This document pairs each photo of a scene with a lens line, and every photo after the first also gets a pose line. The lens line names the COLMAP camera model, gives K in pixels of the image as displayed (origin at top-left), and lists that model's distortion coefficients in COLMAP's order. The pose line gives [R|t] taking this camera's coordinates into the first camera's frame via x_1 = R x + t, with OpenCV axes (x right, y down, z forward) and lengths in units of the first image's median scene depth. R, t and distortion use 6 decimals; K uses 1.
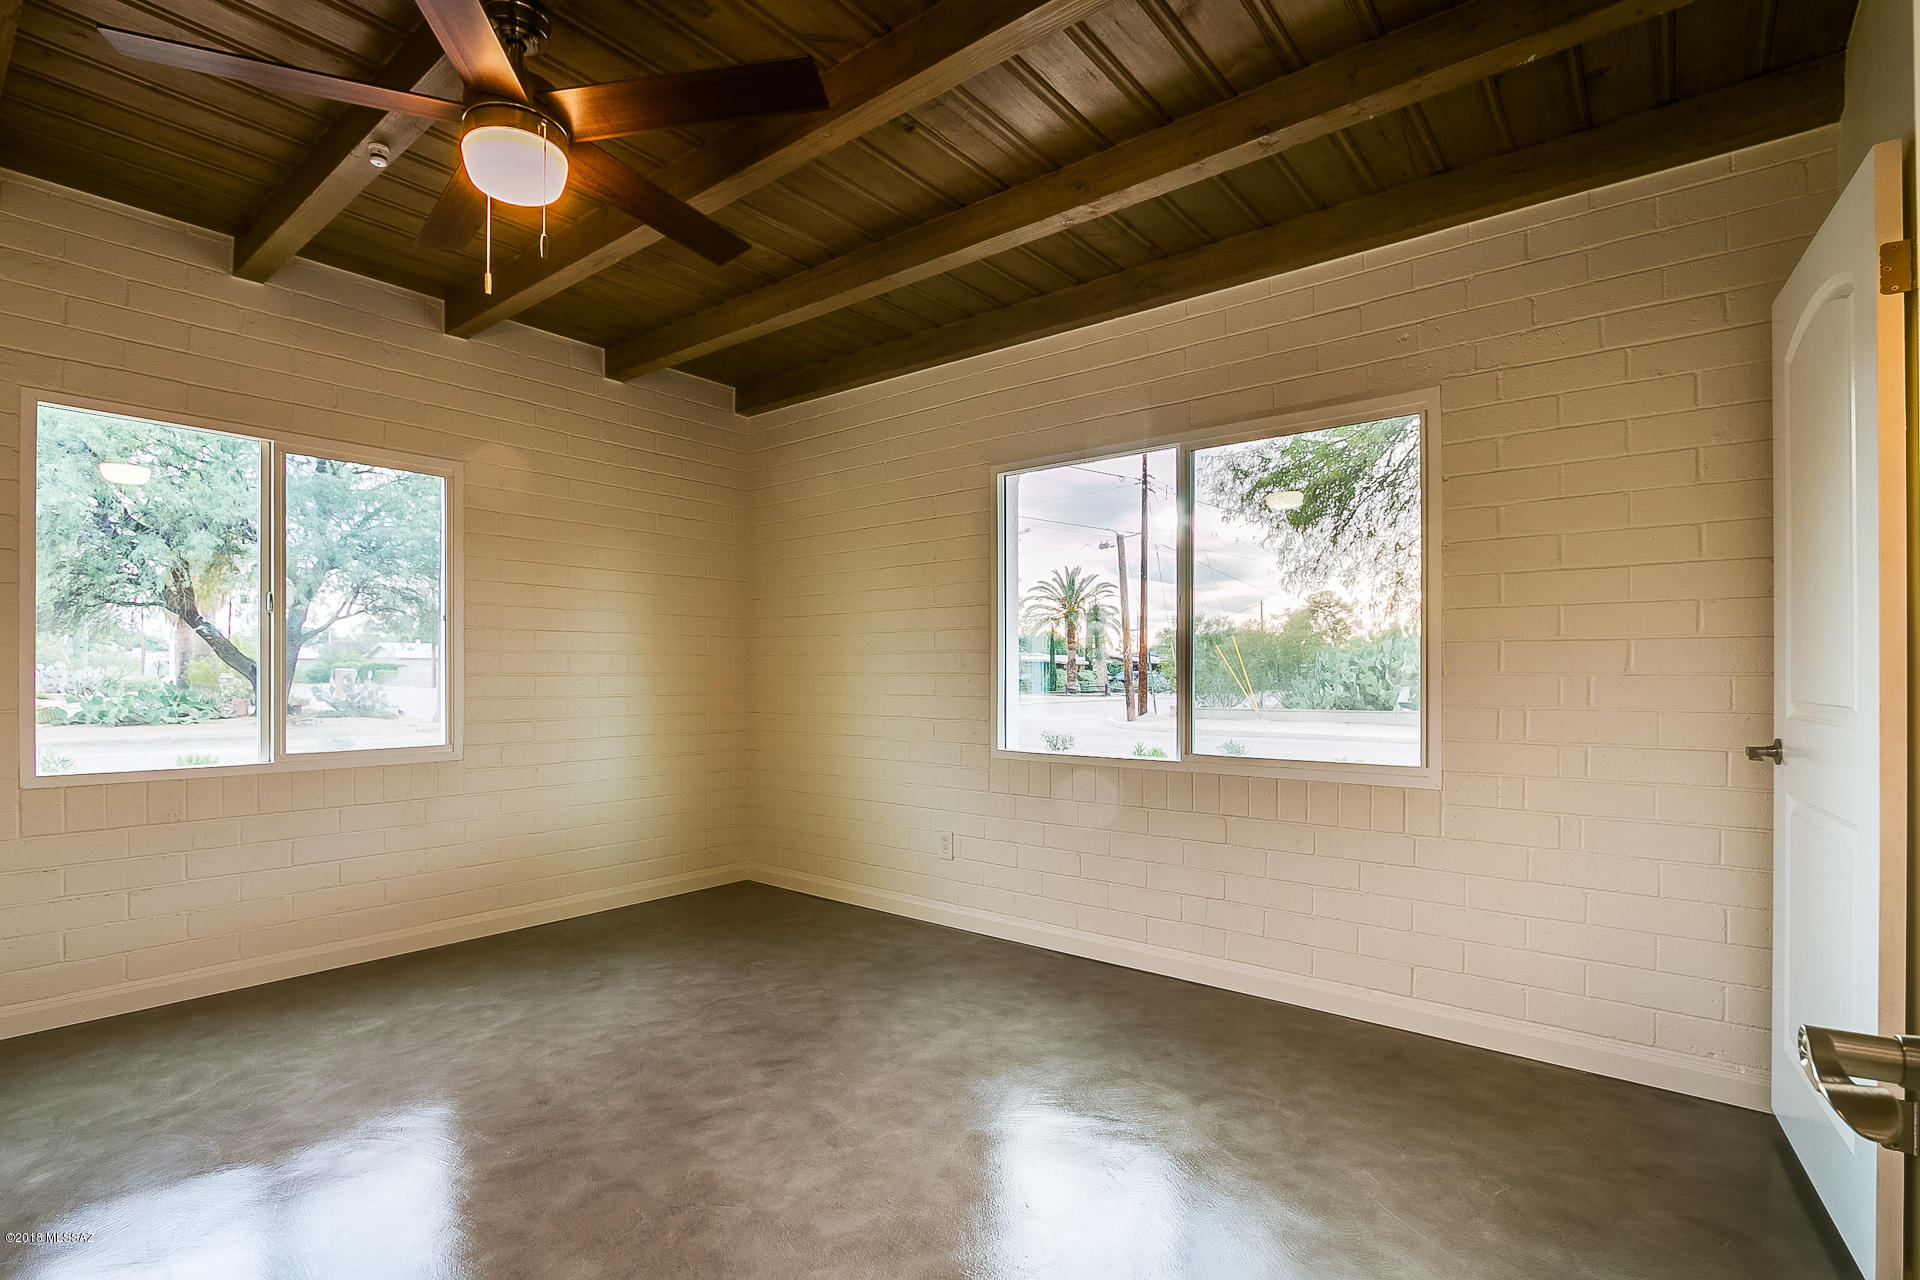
lens RADIAL K [[898.4, 0, 954.8], [0, 898.4, 662.9], [0, 0, 1]] dist [-0.019921, 0.001945]
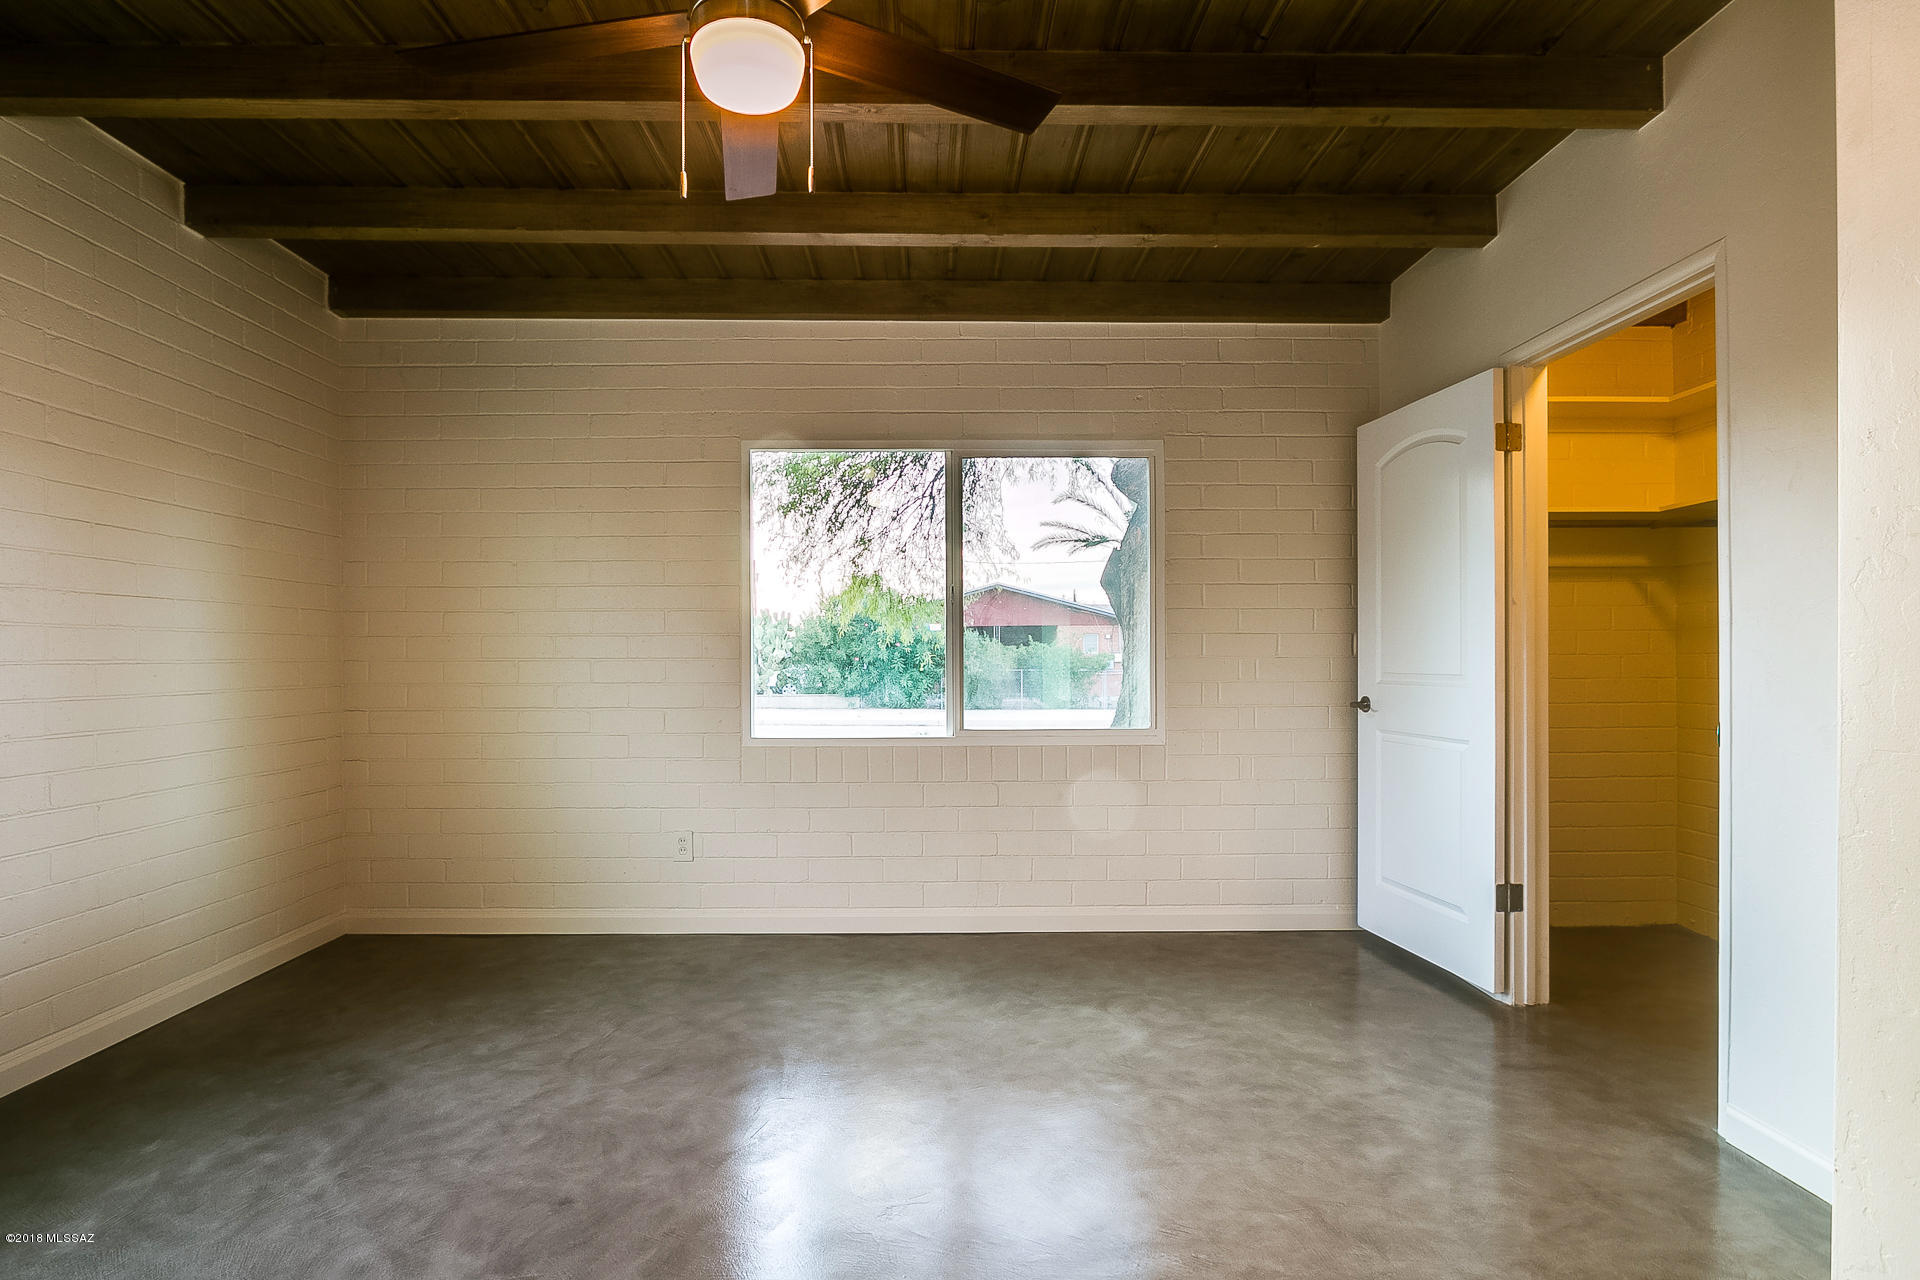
lens RADIAL K [[957.9, 0, 956.1], [0, 957.9, 652.7], [0, 0, 1]] dist [-0.017785, 0.001756]
pose [[0.766403, -0.000238, 0.642360, -0.658176], [-0.005143, 0.999966, 0.006507, -0.003400], [-0.642339, -0.008291, 0.766376, 0.117400]]
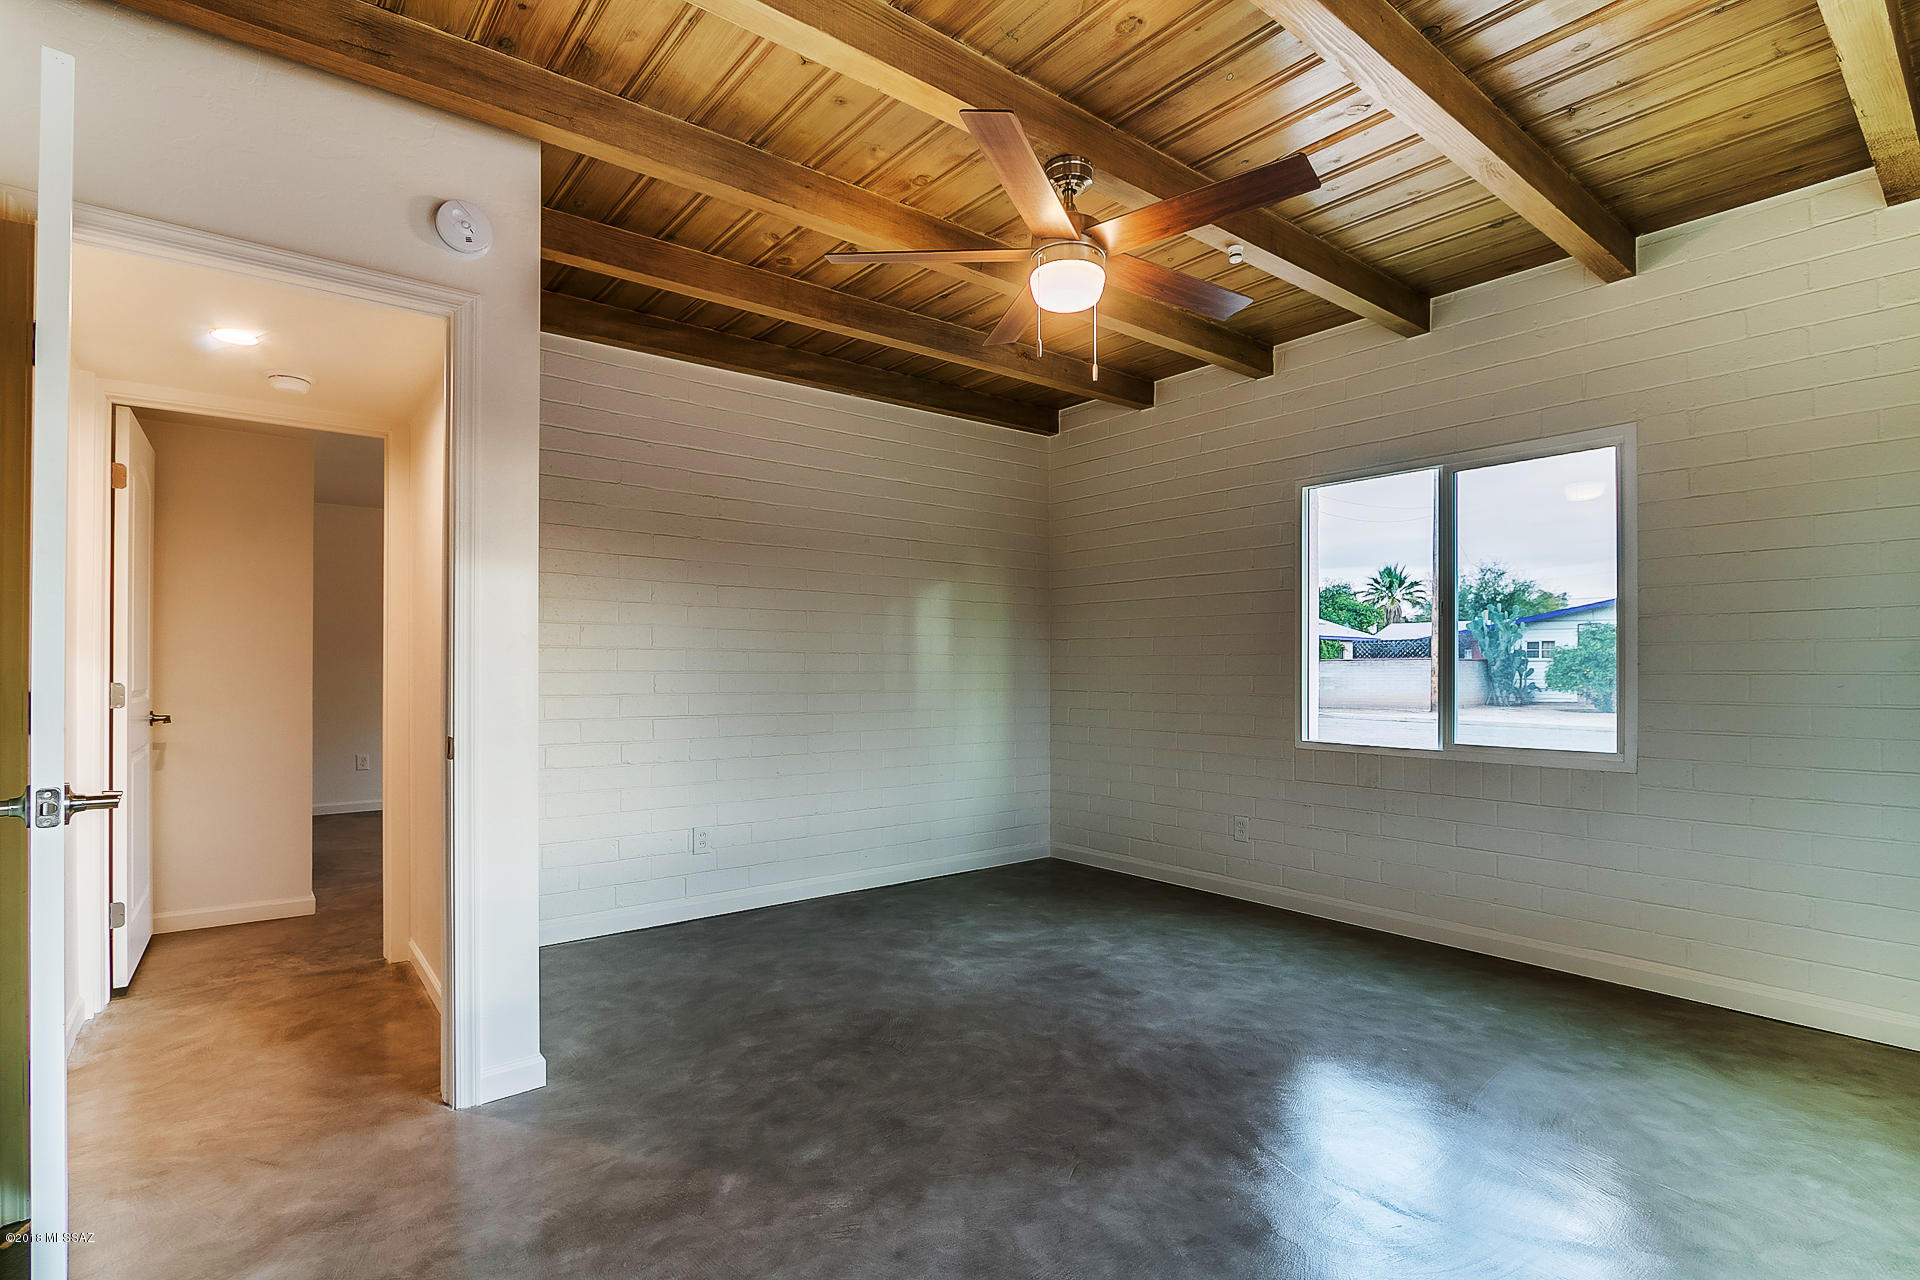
lens RADIAL K [[898.4, 0, 954.8], [0, 898.4, 662.9], [0, 0, 1]] dist [-0.019921, 0.001945]
pose [[-0.219576, -0.010988, -0.975534, 0.591946], [0.013387, 0.999808, -0.014275, 0.010482], [0.975504, -0.016194, -0.219387, 0.799462]]
